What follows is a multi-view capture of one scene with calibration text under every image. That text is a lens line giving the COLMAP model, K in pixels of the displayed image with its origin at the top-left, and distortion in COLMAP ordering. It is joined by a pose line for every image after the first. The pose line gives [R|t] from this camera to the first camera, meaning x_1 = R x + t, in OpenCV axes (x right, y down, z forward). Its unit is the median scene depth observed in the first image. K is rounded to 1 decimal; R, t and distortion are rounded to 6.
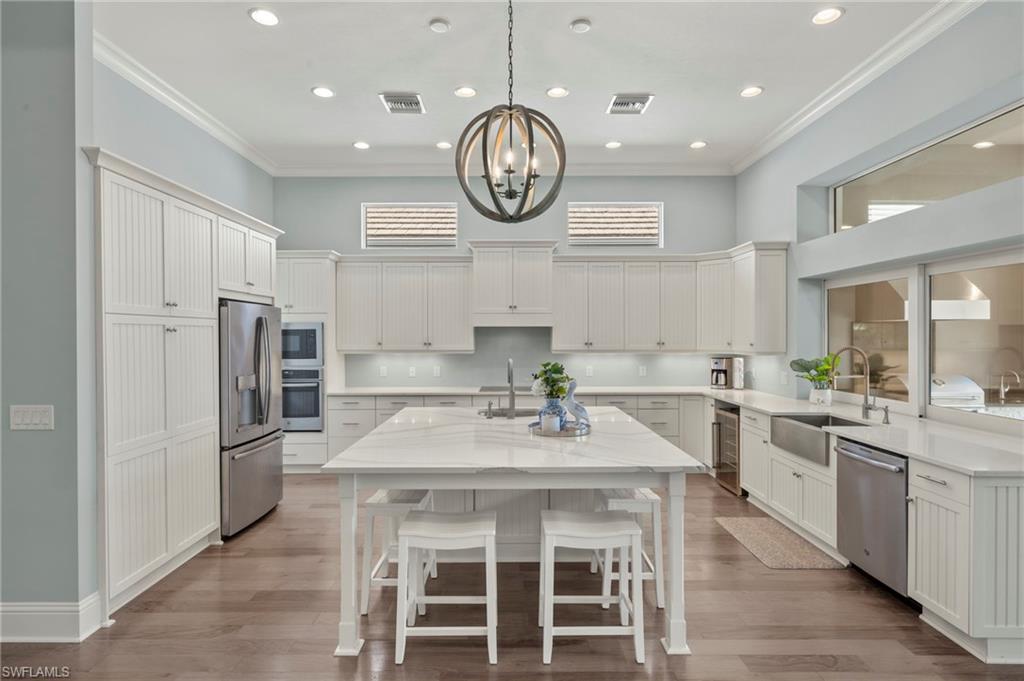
lens RADIAL K [[503.1, 0, 512.0], [0, 503.1, 340.5], [0, 0, 1]] dist [0.001641, 0.000212]
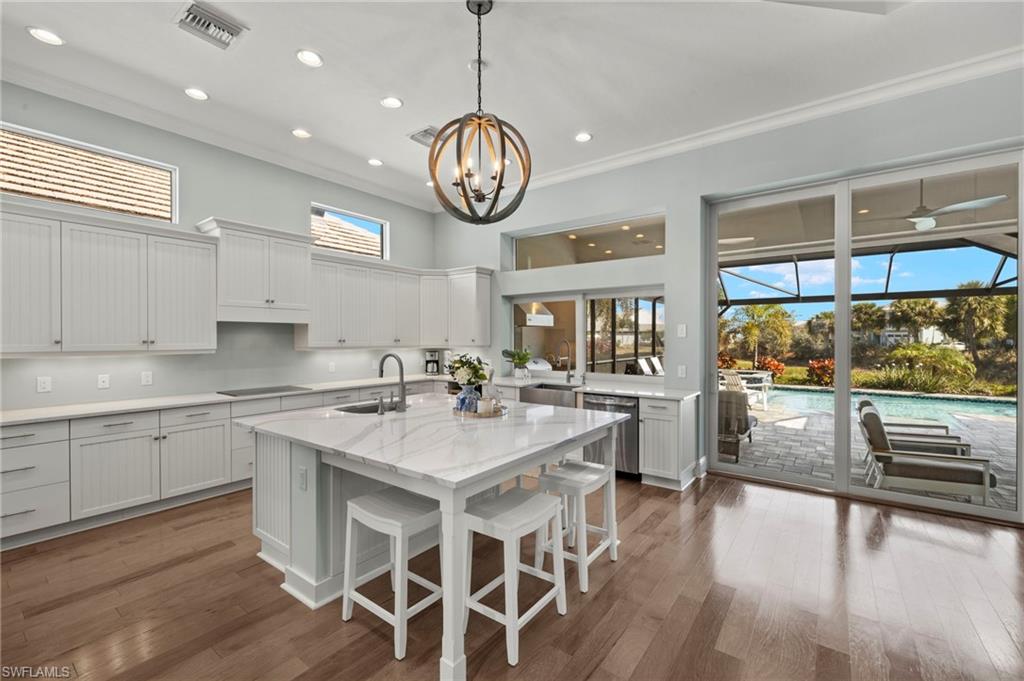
lens RADIAL K [[421.5, 0, 483.5], [0, 421.5, 340.7], [0, 0, 1]] dist [0.000596, -0.000257]
pose [[0.632209, -0.003304, 0.774791, -0.422885], [0.006966, 0.999975, -0.001420, 0.011284], [-0.774767, 0.006295, 0.632216, 0.255603]]
